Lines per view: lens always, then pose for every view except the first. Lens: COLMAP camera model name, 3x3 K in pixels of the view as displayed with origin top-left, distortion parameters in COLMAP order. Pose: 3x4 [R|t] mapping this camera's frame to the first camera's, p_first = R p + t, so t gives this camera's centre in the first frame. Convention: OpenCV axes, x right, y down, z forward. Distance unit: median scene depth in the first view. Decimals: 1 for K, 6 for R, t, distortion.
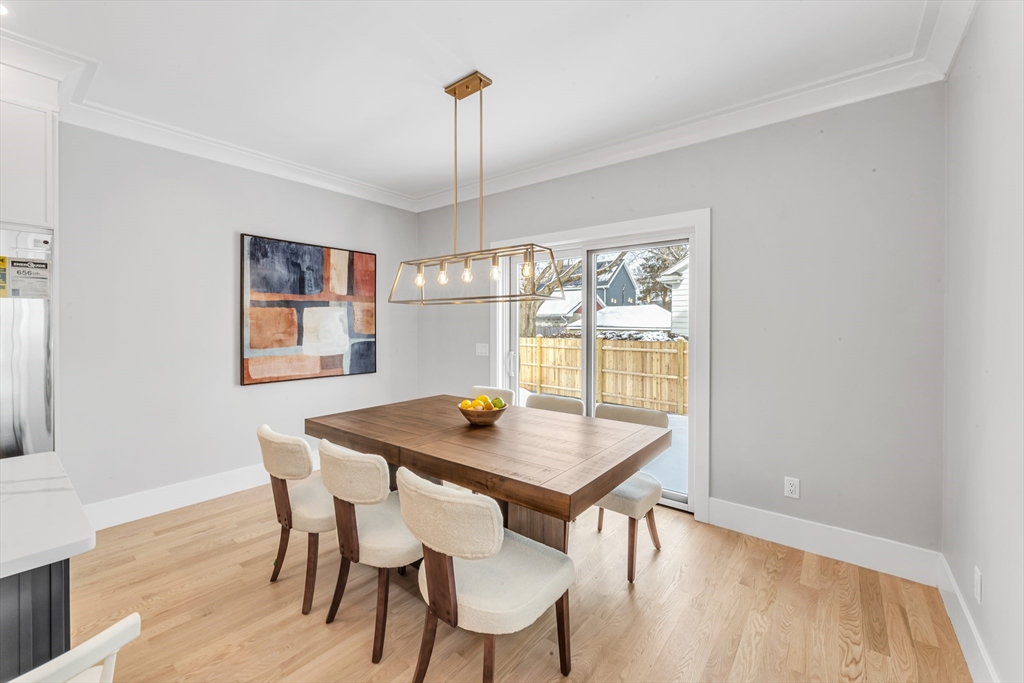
lens RADIAL K [[417.0, 0, 513.8], [0, 417.0, 324.7], [0, 0, 1]] dist [-0.000794, -0.000110]
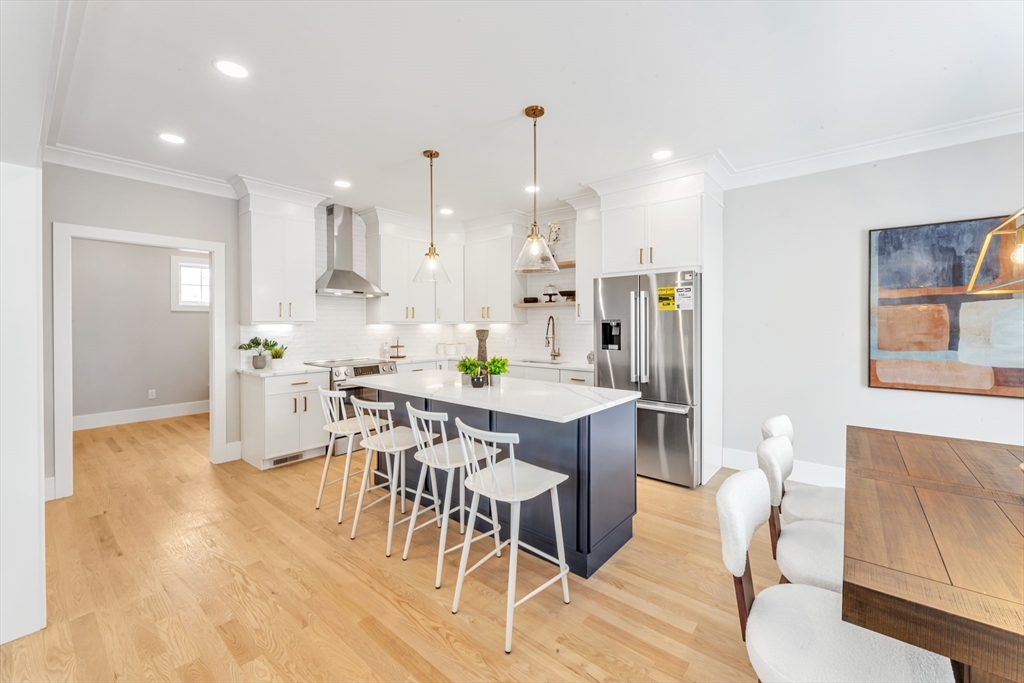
lens RADIAL K [[417.0, 0, 513.8], [0, 417.0, 324.7], [0, 0, 1]] dist [-0.000794, -0.000110]
pose [[-0.031892, 0.000933, -0.999491, 0.316701], [0.001776, 0.999998, 0.000876, -0.001585], [0.999490, -0.001748, -0.031893, 0.191855]]
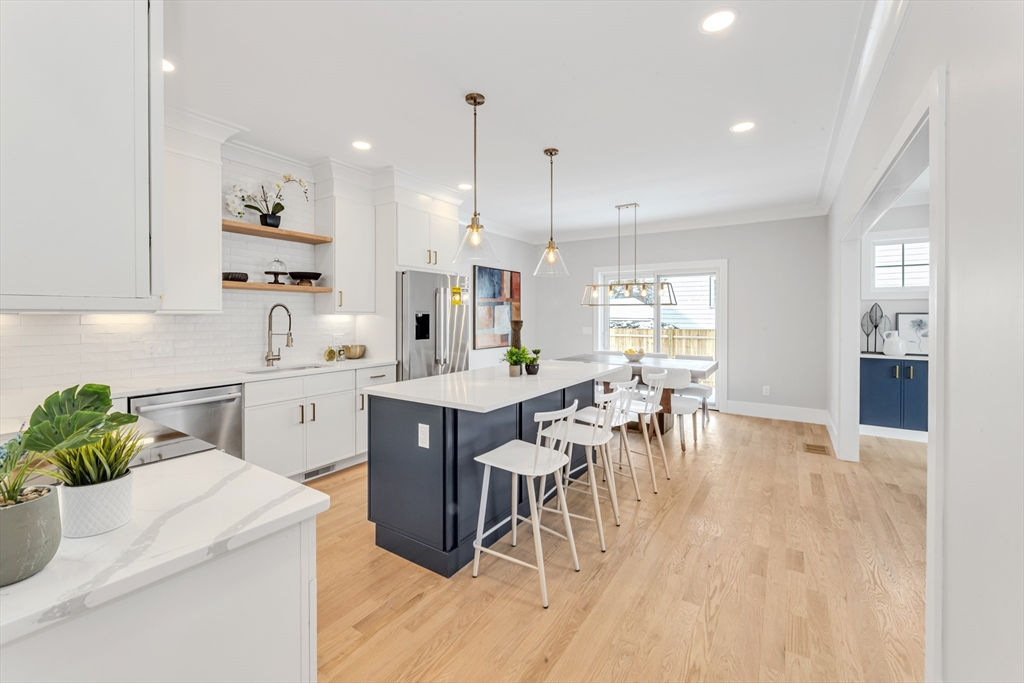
lens RADIAL K [[420.4, 0, 517.2], [0, 420.4, 315.4], [0, 0, 1]] dist [0.000243, -0.000039]
pose [[0.995567, -0.000795, 0.094050, -0.597151], [0.000884, 0.999999, -0.000905, -0.000107], [-0.094049, 0.000984, 0.995567, -0.759997]]
